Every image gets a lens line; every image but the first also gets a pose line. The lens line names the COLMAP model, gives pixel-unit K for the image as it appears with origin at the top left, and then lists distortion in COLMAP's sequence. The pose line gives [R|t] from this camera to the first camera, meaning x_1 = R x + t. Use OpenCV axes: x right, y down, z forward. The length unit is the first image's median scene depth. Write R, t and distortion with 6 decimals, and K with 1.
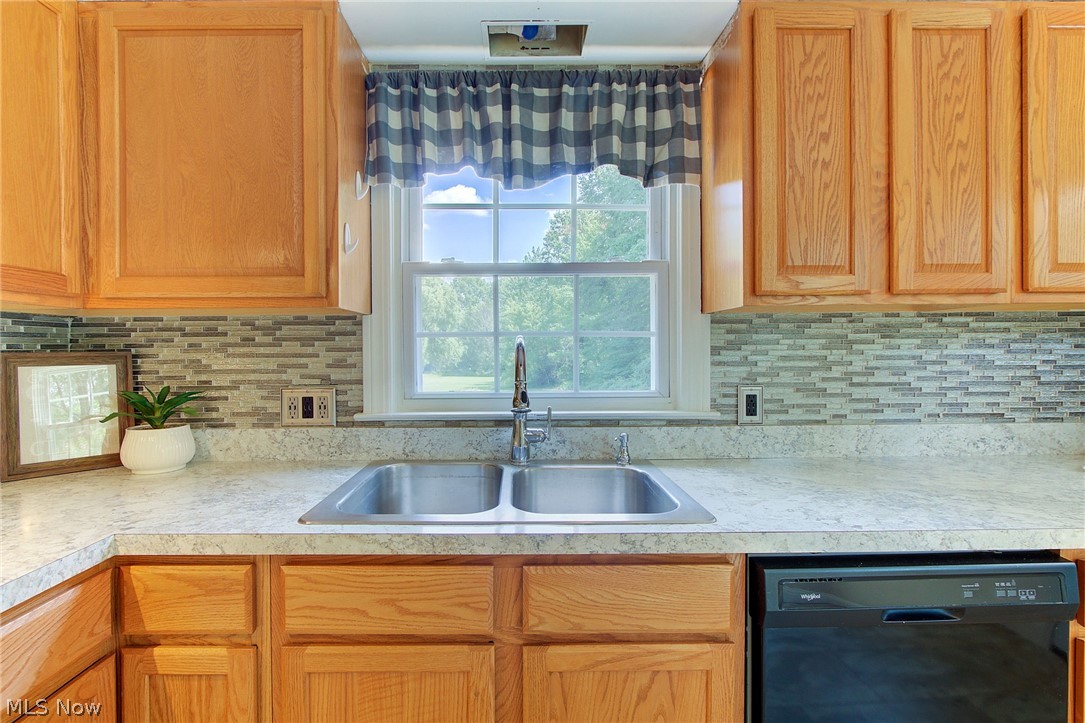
lens RADIAL K [[510.2, 0, 542.2], [0, 510.2, 359.1], [0, 0, 1]] dist [-0.011924, 0.001518]
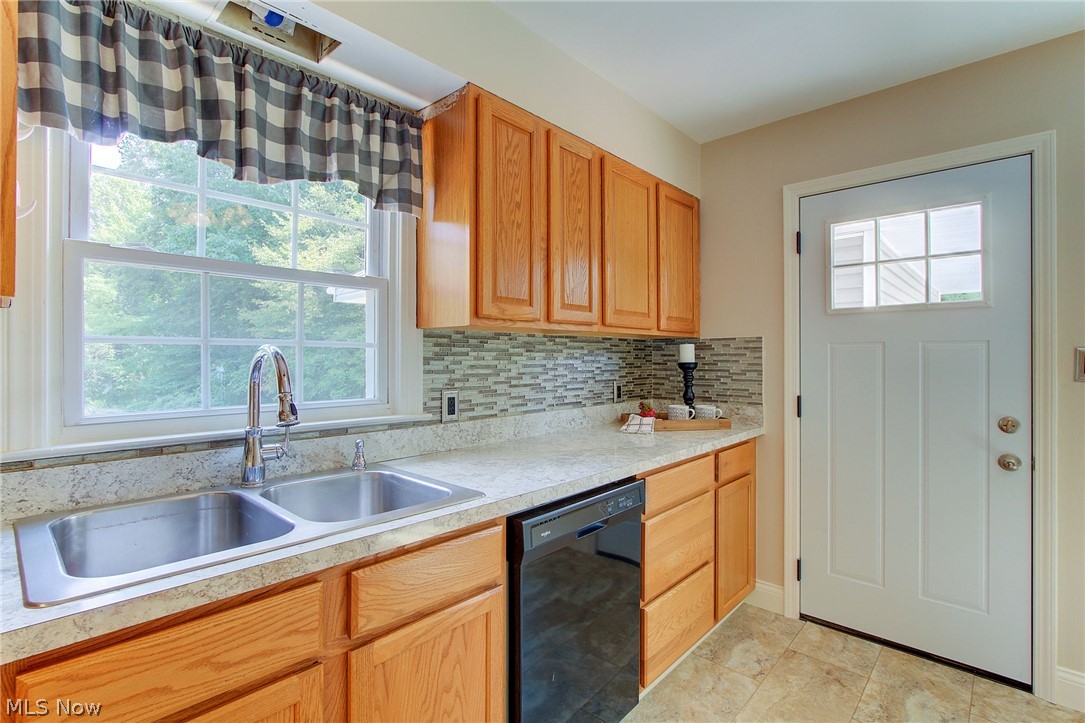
lens RADIAL K [[510.2, 0, 538.5], [0, 510.2, 360.8], [0, 0, 1]] dist [-0.011924, 0.001518]
pose [[0.687744, 0.001886, 0.725951, -0.354505], [0.010128, 0.999874, -0.012193, 0.000239], [-0.725882, 0.015738, 0.687639, 0.015882]]
